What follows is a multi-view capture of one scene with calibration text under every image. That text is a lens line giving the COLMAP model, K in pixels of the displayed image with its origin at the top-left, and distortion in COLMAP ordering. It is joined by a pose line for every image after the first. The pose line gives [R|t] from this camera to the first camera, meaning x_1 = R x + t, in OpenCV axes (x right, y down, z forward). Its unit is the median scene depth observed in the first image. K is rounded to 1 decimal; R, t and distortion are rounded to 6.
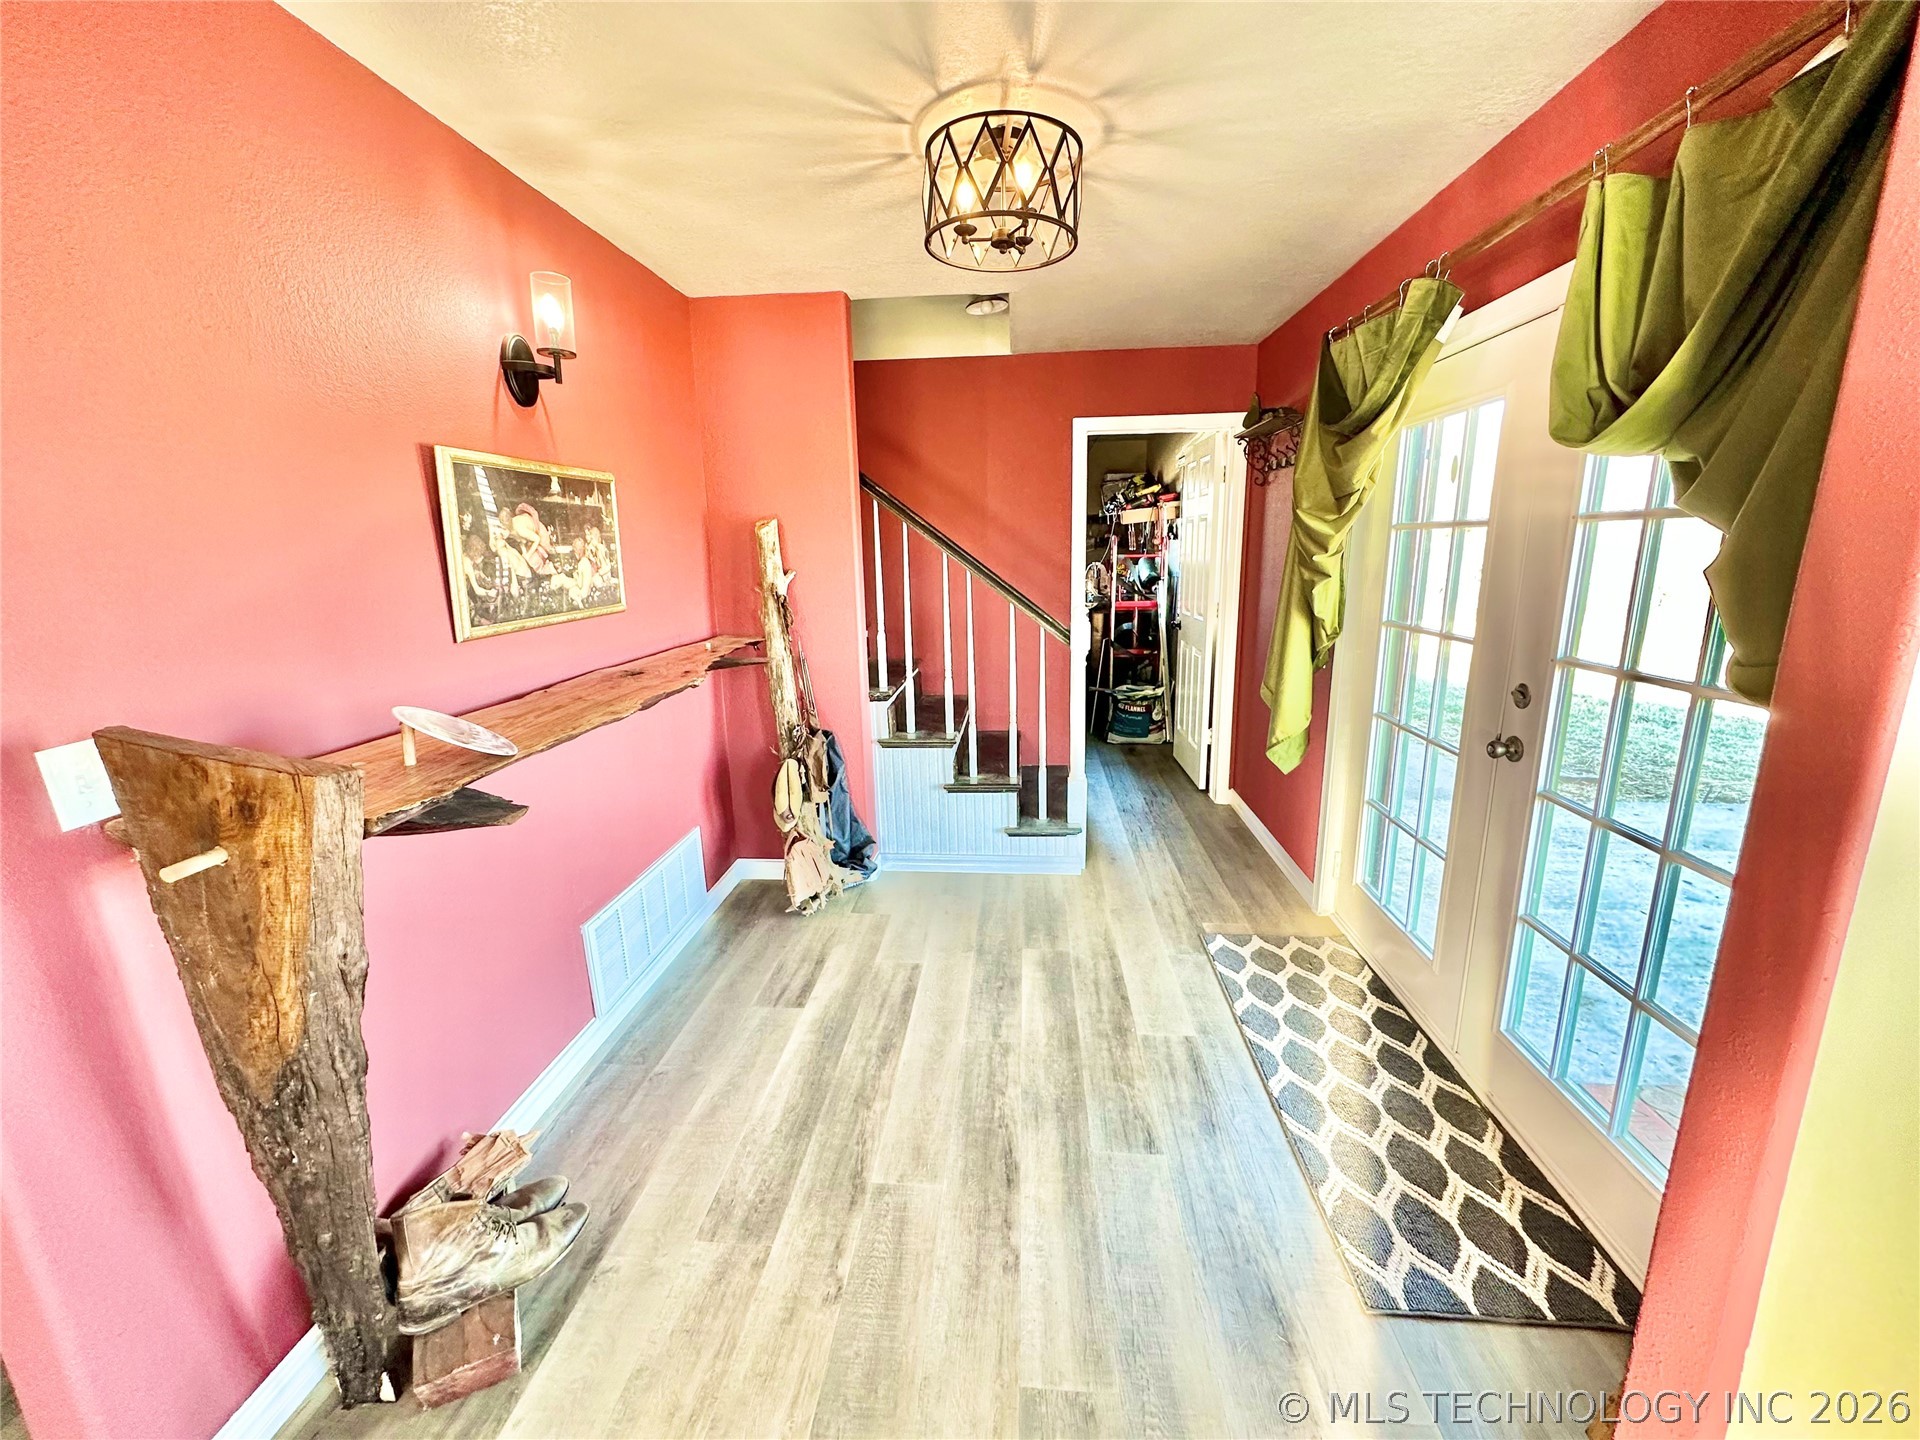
lens RADIAL K [[765.3, 0, 957.8], [0, 765.3, 719.6], [0, 0, 1]] dist [-0.005042, 0.001365]
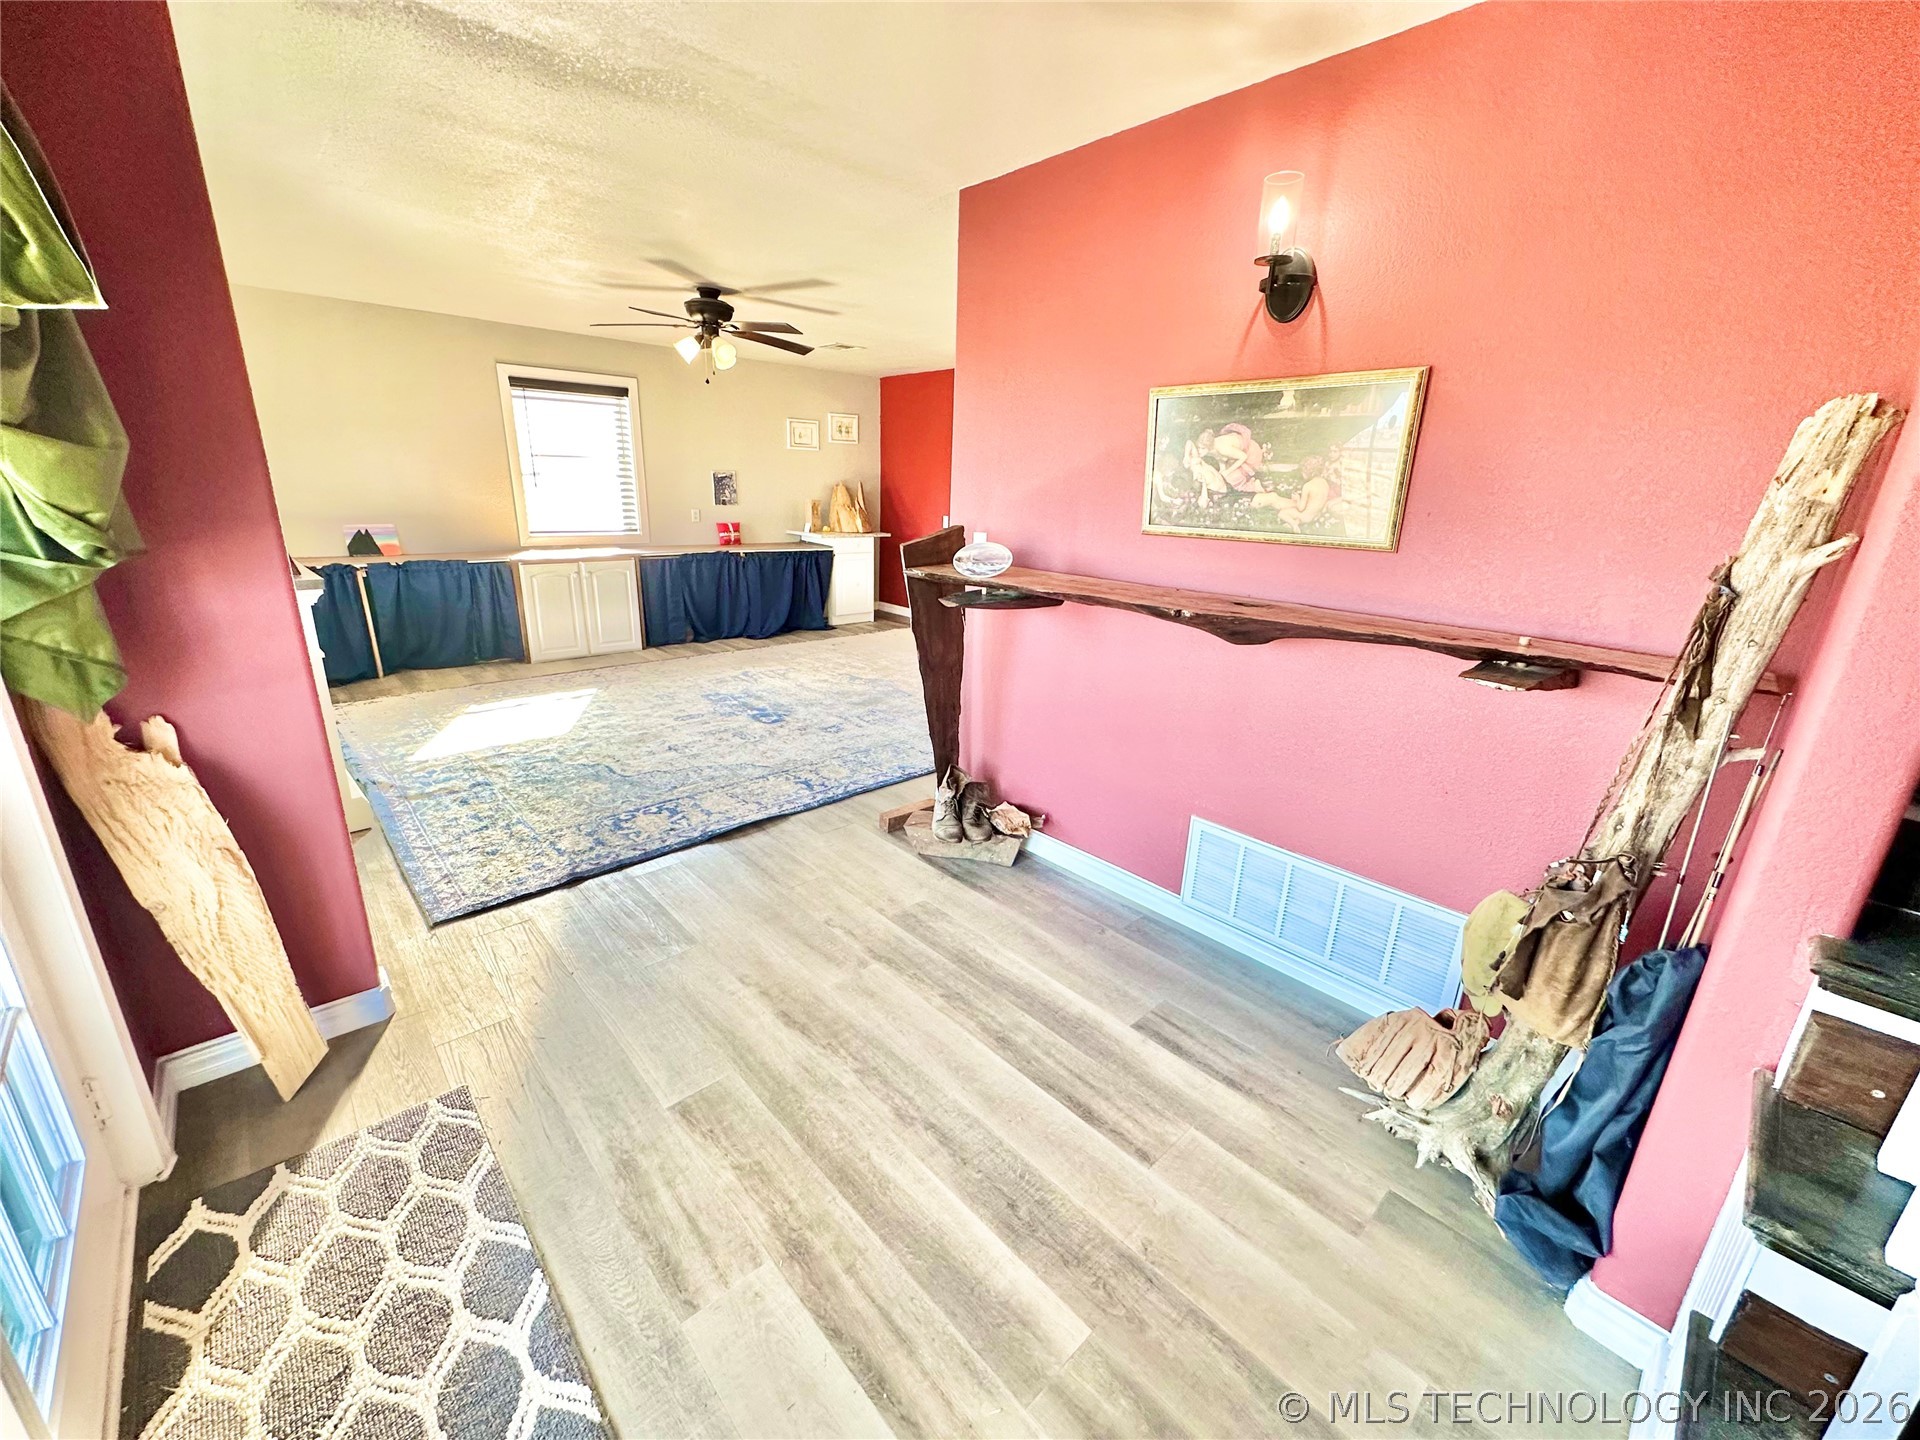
lens RADIAL K [[765.3, 0, 957.8], [0, 765.3, 715.4], [0, 0, 1]] dist [-0.005042, 0.001365]
pose [[-0.672004, 0.212246, -0.709480, 0.541930], [-0.184526, 0.879838, 0.437989, -0.307558], [0.717189, 0.425248, -0.552090, 1.433523]]
